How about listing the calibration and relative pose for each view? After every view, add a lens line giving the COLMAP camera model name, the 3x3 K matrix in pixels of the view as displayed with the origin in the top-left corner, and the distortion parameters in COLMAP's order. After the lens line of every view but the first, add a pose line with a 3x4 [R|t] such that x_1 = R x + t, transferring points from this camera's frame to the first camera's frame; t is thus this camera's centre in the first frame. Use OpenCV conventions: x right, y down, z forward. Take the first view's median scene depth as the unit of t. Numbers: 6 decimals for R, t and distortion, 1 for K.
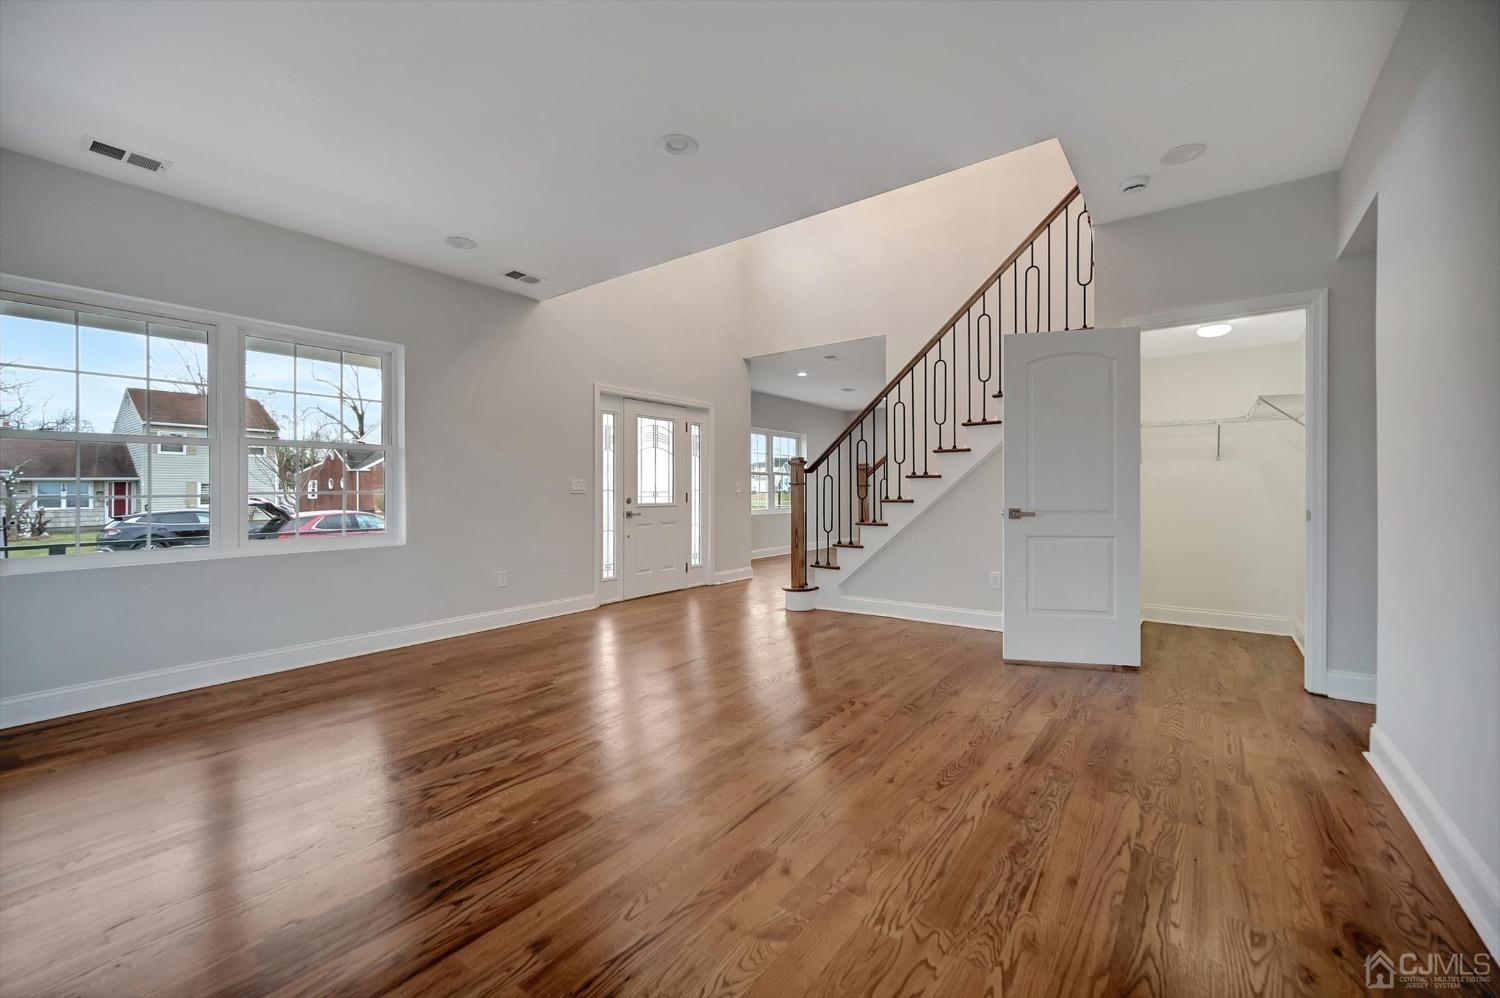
lens RADIAL K [[611.5, 0, 748.3], [0, 611.5, 488.7], [0, 0, 1]] dist [-0.002595, 0.000039]
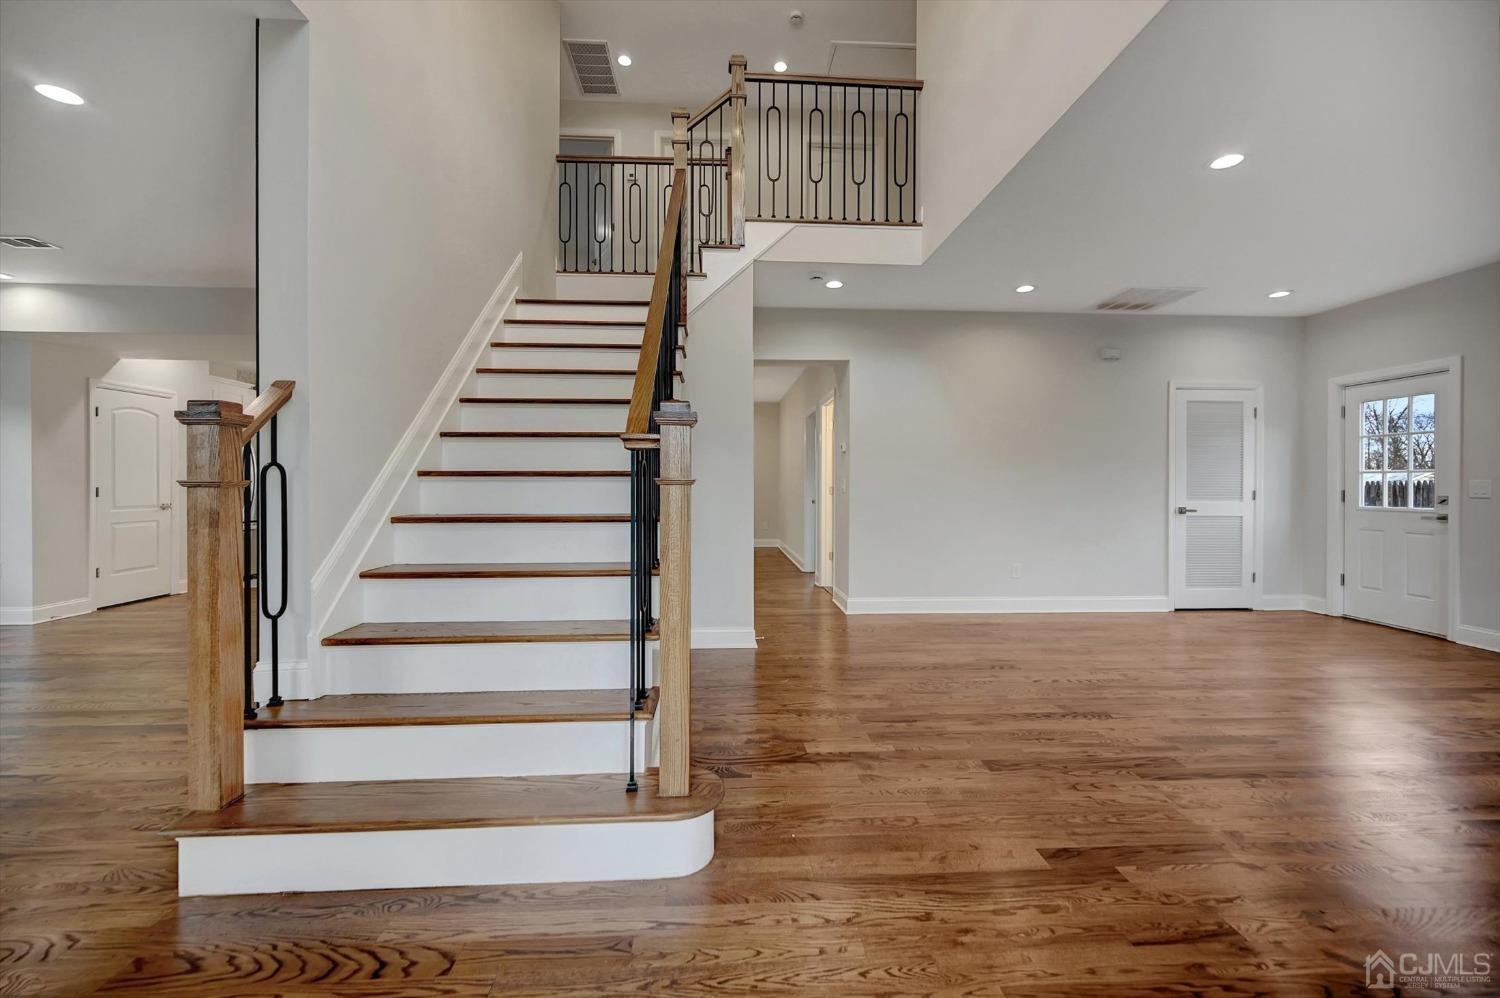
lens RADIAL K [[611.5, 0, 748.3], [0, 611.5, 488.7], [0, 0, 1]] dist [-0.002595, 0.000039]
pose [[-0.639969, -0.005003, 0.768384, -0.408456], [-0.006738, 0.999977, 0.000899, -0.015877], [-0.768371, -0.004601, -0.639988, 2.378932]]
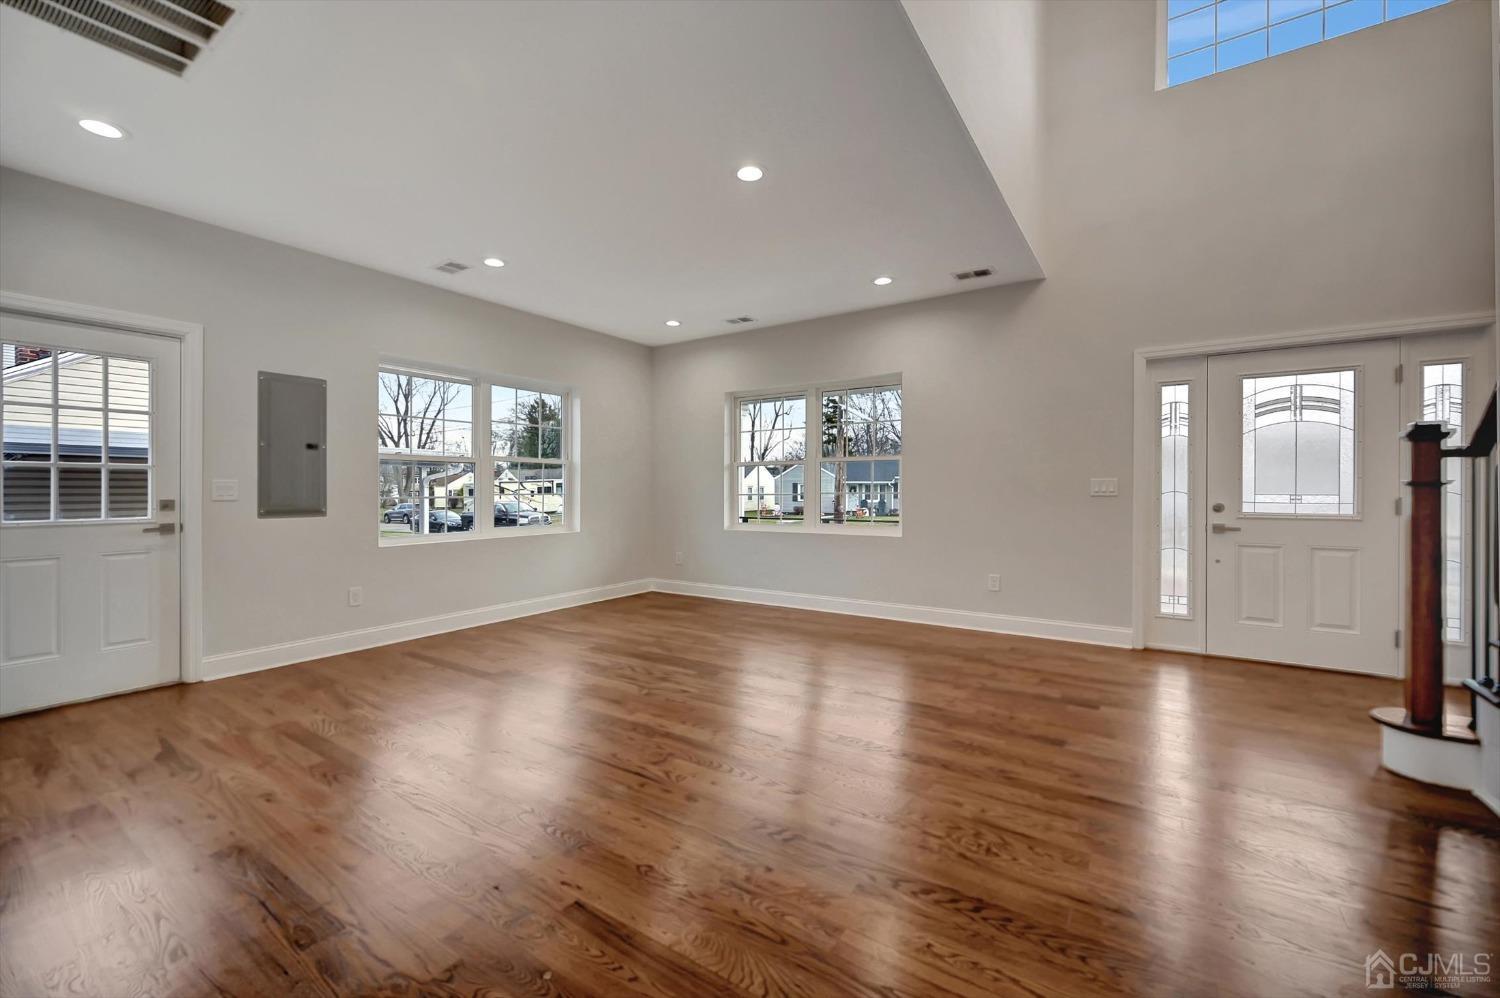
lens RADIAL K [[611.5, 0, 748.3], [0, 611.5, 488.7], [0, 0, 1]] dist [-0.002595, 0.000039]
pose [[0.043404, 0.004935, -0.999045, 0.989710], [0.010733, 0.999928, 0.005406, -0.023680], [0.999000, -0.010957, 0.043348, 1.002352]]
